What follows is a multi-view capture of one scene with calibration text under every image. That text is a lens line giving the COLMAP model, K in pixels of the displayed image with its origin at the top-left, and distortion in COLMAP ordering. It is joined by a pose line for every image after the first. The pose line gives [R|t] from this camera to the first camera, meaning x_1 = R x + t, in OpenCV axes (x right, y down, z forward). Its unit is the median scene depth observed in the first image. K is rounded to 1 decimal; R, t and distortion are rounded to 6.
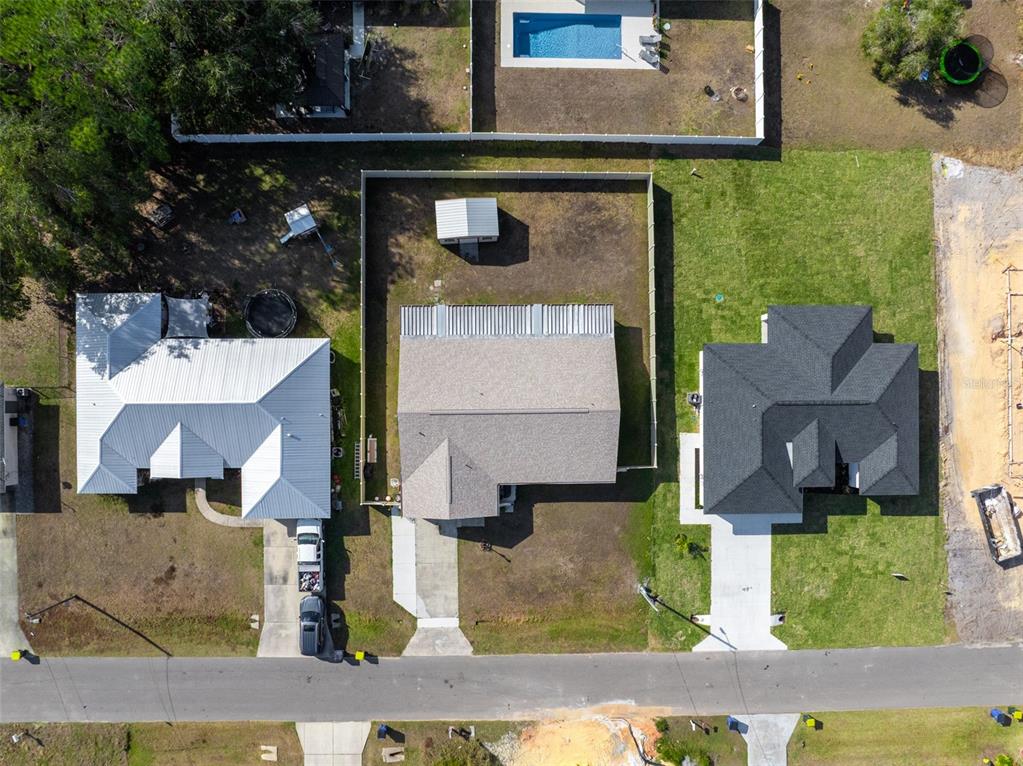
lens RADIAL K [[726.1, 0, 510.5], [0, 726.1, 415.7], [0, 0, 1]] dist [-0.029899, 0.002220]
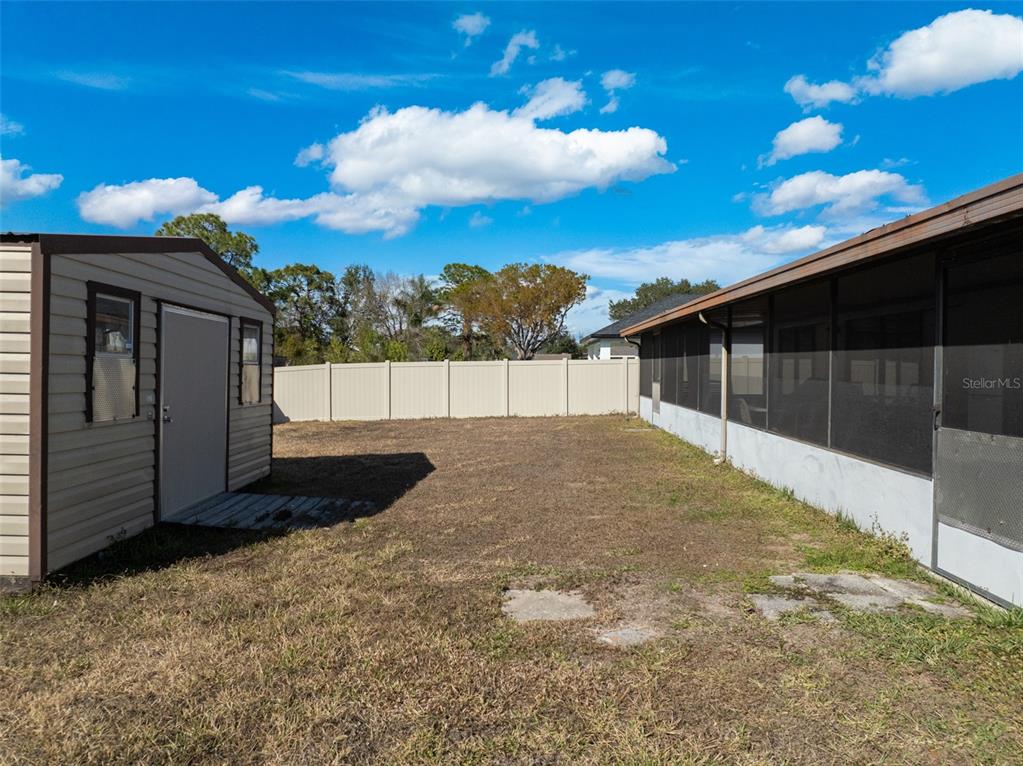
lens RADIAL K [[723.2, 0, 511.5], [0, 723.2, 383.0], [0, 0, 1]] dist [-0.035280, -0.002816]
pose [[0.058914, -0.042926, 0.997340, -0.167553], [0.998254, -0.001829, -0.059047, -0.179684], [0.004358, 0.999077, 0.042743, 0.962407]]
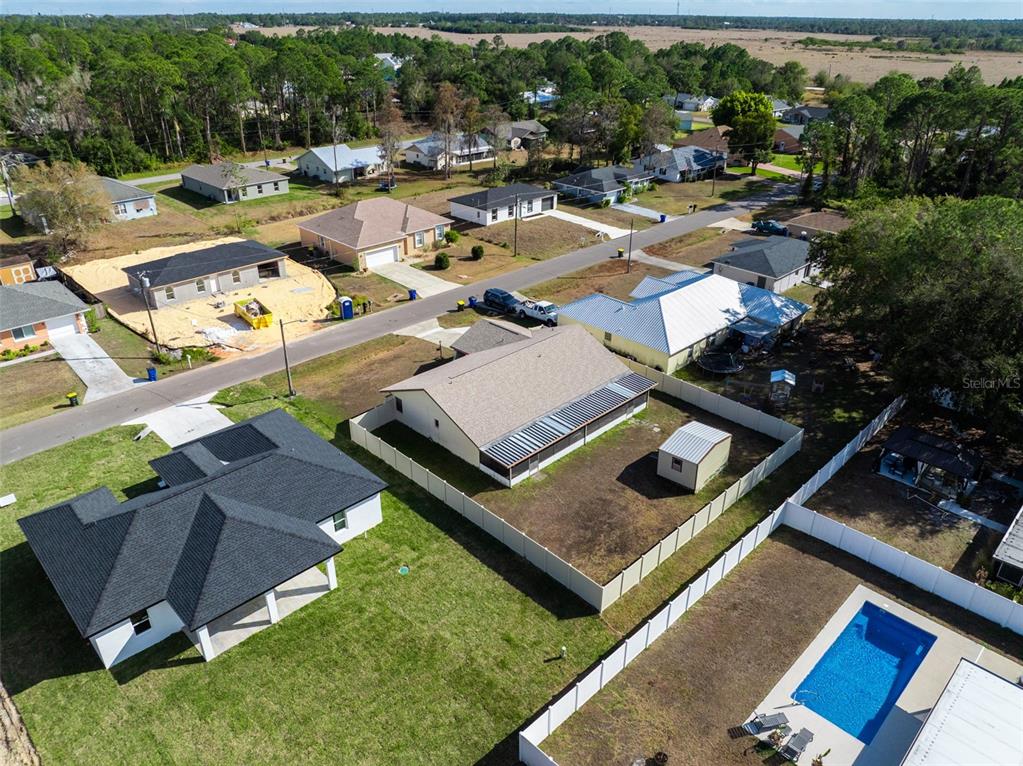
lens RADIAL K [[723.2, 0, 511.5], [0, 723.2, 383.0], [0, 0, 1]] dist [-0.035280, -0.002816]
pose [[-0.716494, 0.295226, -0.632042, 0.600153], [-0.697082, -0.337674, 0.632498, -0.614346], [-0.026695, 0.893766, 0.447738, 0.524680]]
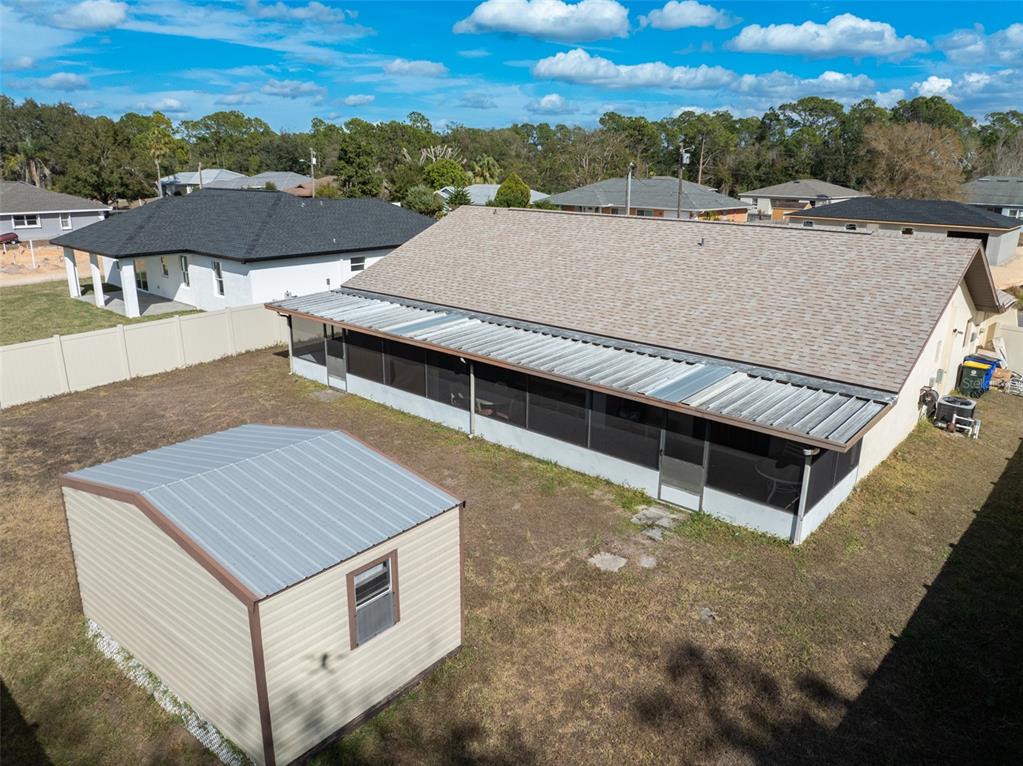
lens RADIAL K [[723.2, 0, 511.5], [0, 723.2, 383.0], [0, 0, 1]] dist [-0.035280, -0.002816]
pose [[-0.736407, -0.224144, 0.638329, -0.195518], [0.676146, -0.211697, 0.705699, -0.327536], [-0.023046, 0.951285, 0.307449, 0.879640]]
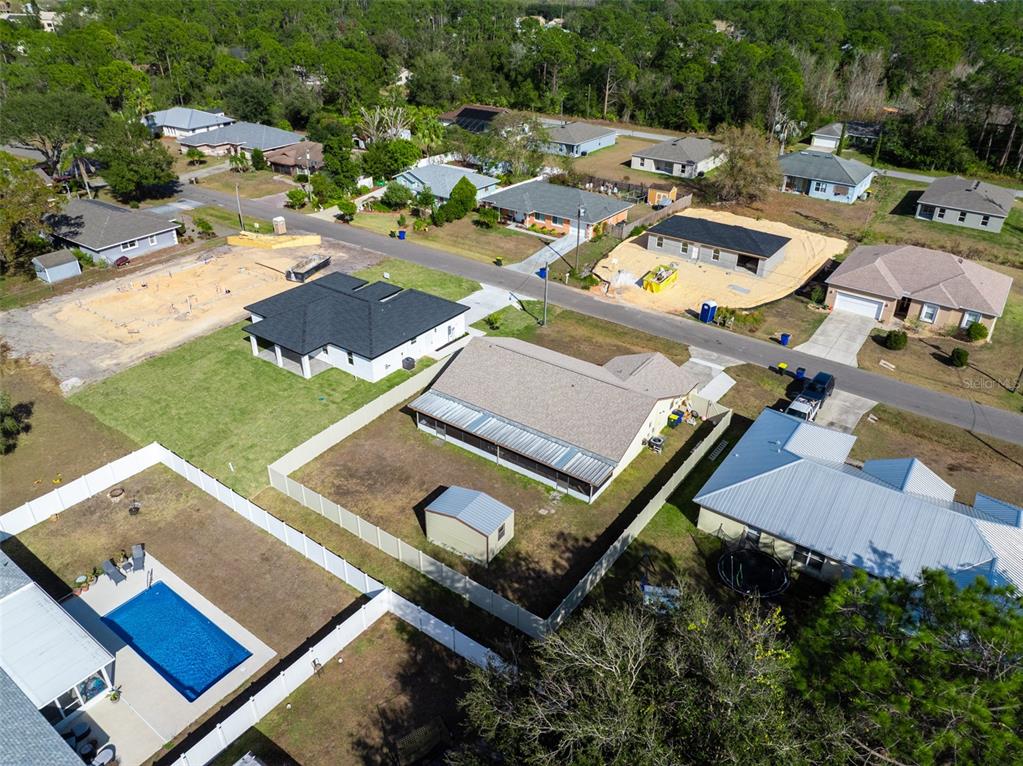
lens RADIAL K [[723.2, 0, 511.5], [0, 723.2, 383.0], [0, 0, 1]] dist [-0.035280, -0.002816]
pose [[-0.807860, -0.327002, 0.490339, -0.420341], [0.588379, -0.399128, 0.703212, -0.712662], [-0.034244, 0.856602, 0.514840, 0.447619]]
